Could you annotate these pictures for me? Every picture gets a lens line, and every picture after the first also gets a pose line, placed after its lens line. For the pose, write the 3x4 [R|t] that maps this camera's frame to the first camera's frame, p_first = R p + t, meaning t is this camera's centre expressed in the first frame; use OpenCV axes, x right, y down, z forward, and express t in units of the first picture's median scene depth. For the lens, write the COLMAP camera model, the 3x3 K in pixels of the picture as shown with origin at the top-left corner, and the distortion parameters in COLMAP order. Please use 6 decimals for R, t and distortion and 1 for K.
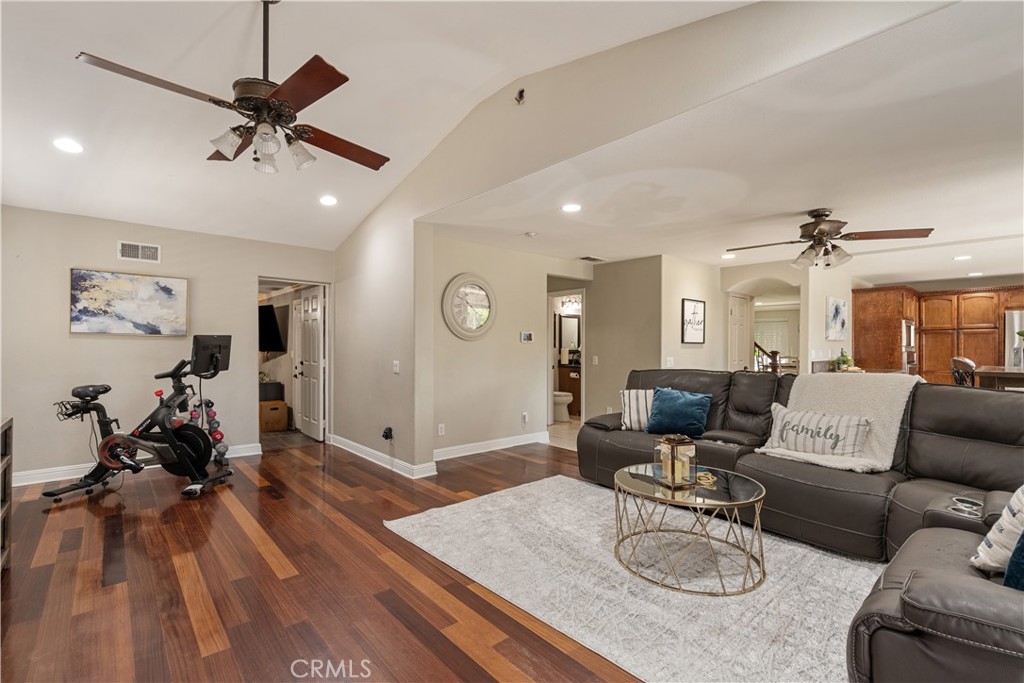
lens RADIAL K [[459.9, 0, 512.0], [0, 459.9, 341.5], [0, 0, 1]] dist [0.001346, -0.000028]
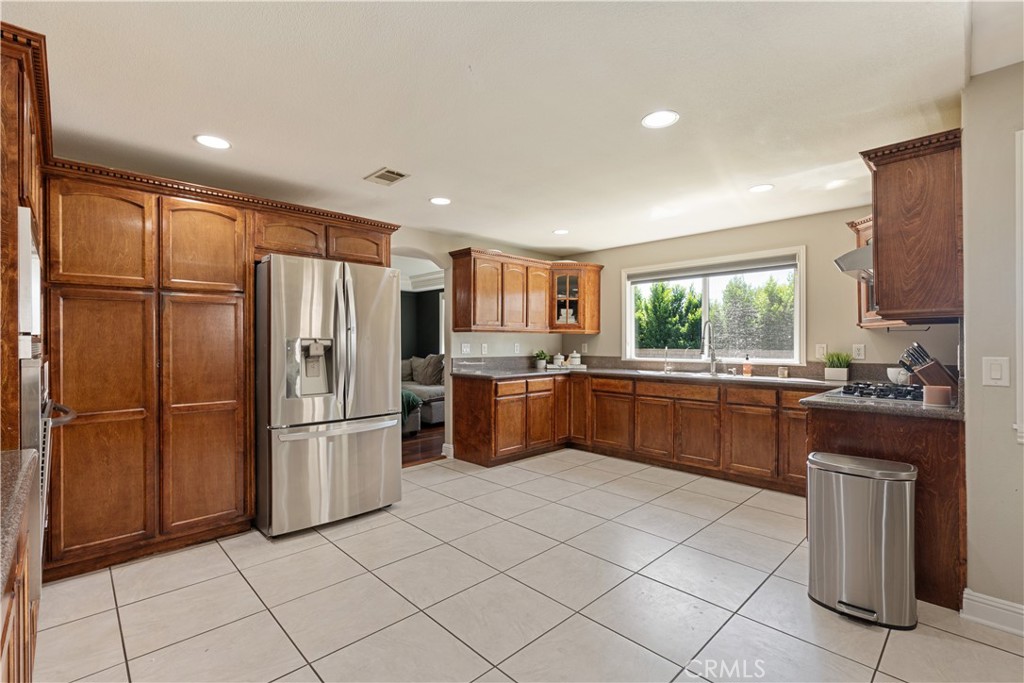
lens RADIAL K [[459.9, 0, 512.0], [0, 459.9, 341.5], [0, 0, 1]] dist [0.001346, -0.000028]
pose [[-0.051321, -0.005941, 0.998665, 0.597256], [-0.005503, 0.999969, 0.005666, 0.010285], [-0.998667, -0.005205, -0.051352, 0.746295]]
